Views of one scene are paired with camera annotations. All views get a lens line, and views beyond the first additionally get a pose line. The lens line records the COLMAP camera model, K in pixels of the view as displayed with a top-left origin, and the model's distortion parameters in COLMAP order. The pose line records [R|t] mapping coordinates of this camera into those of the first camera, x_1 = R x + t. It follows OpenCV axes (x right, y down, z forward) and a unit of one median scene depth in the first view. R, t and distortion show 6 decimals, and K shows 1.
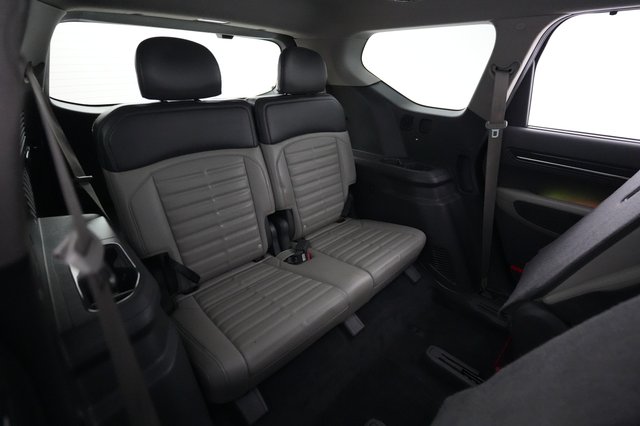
lens RADIAL K [[285.9, 0, 317.8], [0, 285.9, 211.0], [0, 0, 1]] dist [-0.001670, -0.000058]
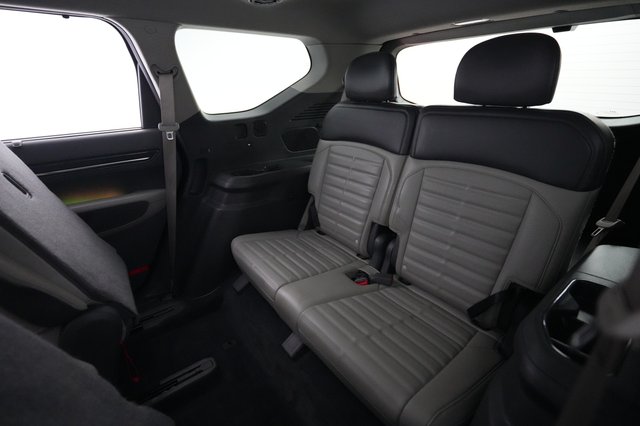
lens RADIAL K [[310.1, 0, 320.0], [0, 310.1, 213.0], [0, 0, 1]] dist [0.001963, 0.000420]
pose [[-0.130401, 0.373592, -0.918382, 0.813253], [-0.407768, 0.824114, 0.393143, -0.352815], [0.903726, 0.425752, 0.044874, 0.784373]]
